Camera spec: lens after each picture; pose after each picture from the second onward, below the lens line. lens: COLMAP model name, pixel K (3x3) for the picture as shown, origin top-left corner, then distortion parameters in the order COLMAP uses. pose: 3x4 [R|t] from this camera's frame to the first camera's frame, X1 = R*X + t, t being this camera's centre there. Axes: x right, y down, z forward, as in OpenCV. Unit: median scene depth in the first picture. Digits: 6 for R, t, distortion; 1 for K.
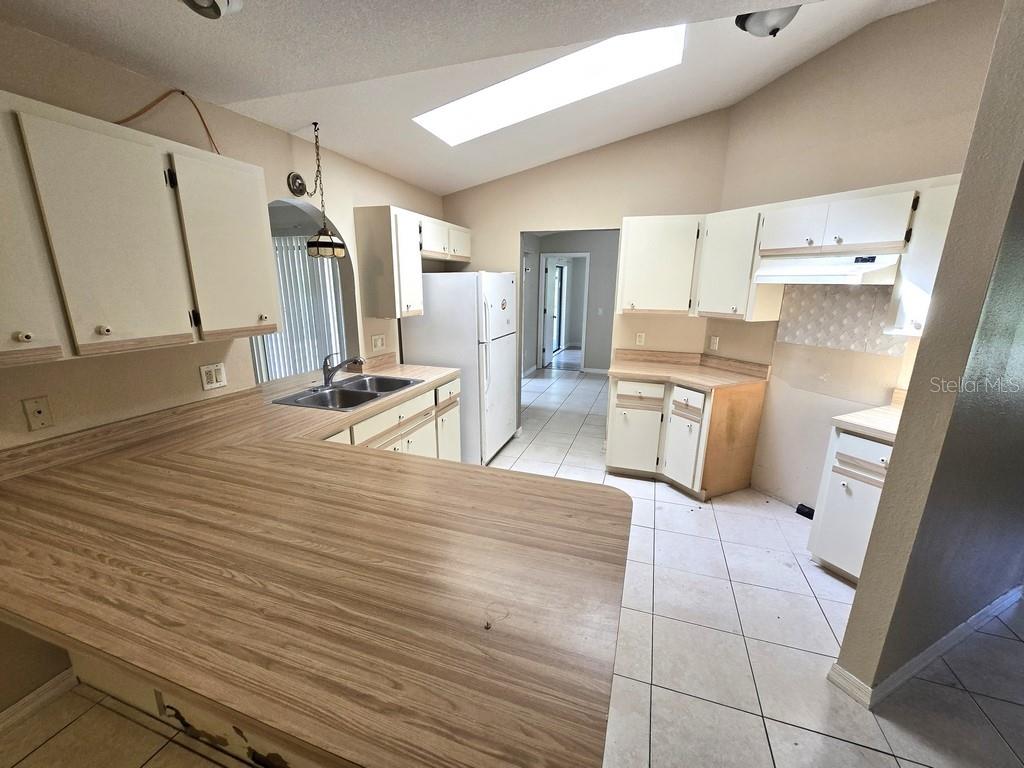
lens RADIAL K [[418.4, 0, 511.1], [0, 418.4, 388.9], [0, 0, 1]] dist [-0.001311, 0.001138]
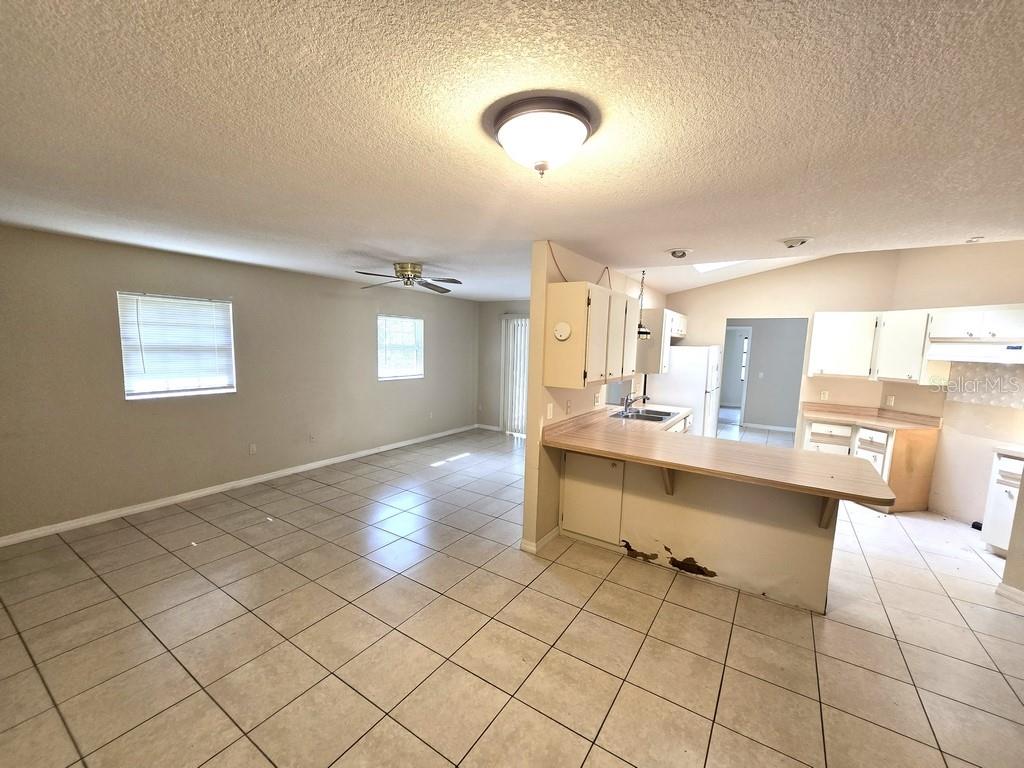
lens RADIAL K [[418.4, 0, 508.2], [0, 418.4, 390.5], [0, 0, 1]] dist [-0.001311, 0.001138]
pose [[0.969226, 0.046612, -0.241718, -0.438254], [-0.079066, 0.988830, -0.126351, 0.143499], [0.233128, 0.141574, 0.962085, -0.675157]]
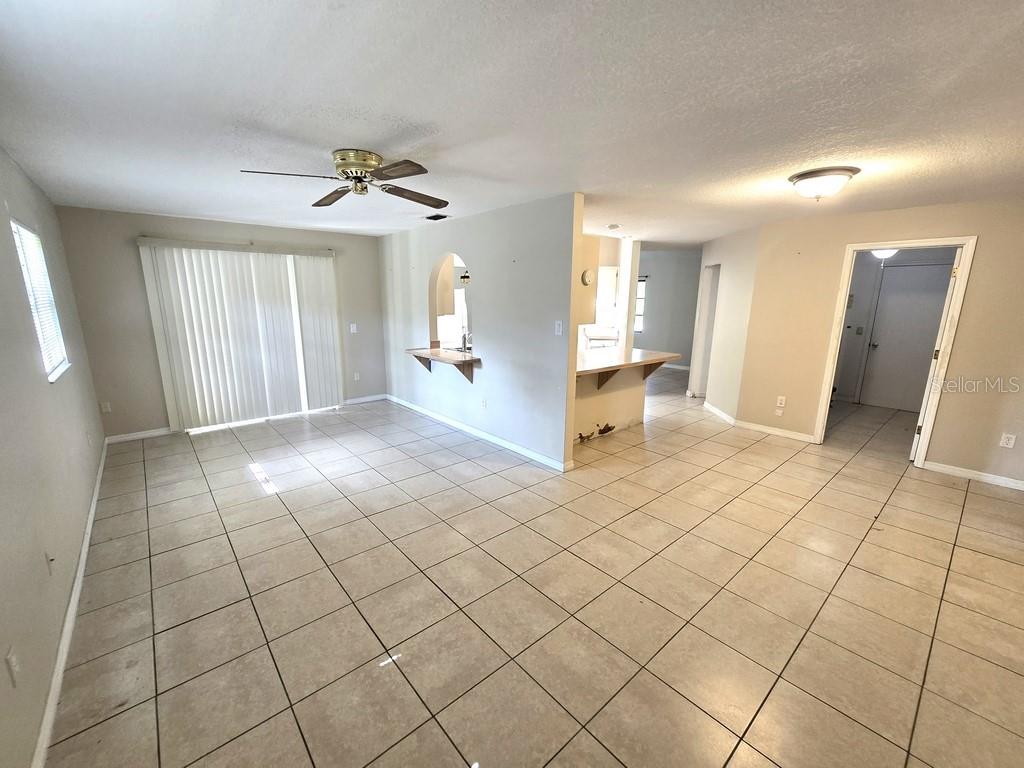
lens RADIAL K [[418.4, 0, 508.5], [0, 418.4, 384.7], [0, 0, 1]] dist [-0.001311, 0.001138]
pose [[0.505140, -0.180870, 0.843872, -1.722693], [0.206388, 0.974738, 0.085375, 0.019735], [-0.837996, 0.131038, 0.529709, -0.121960]]
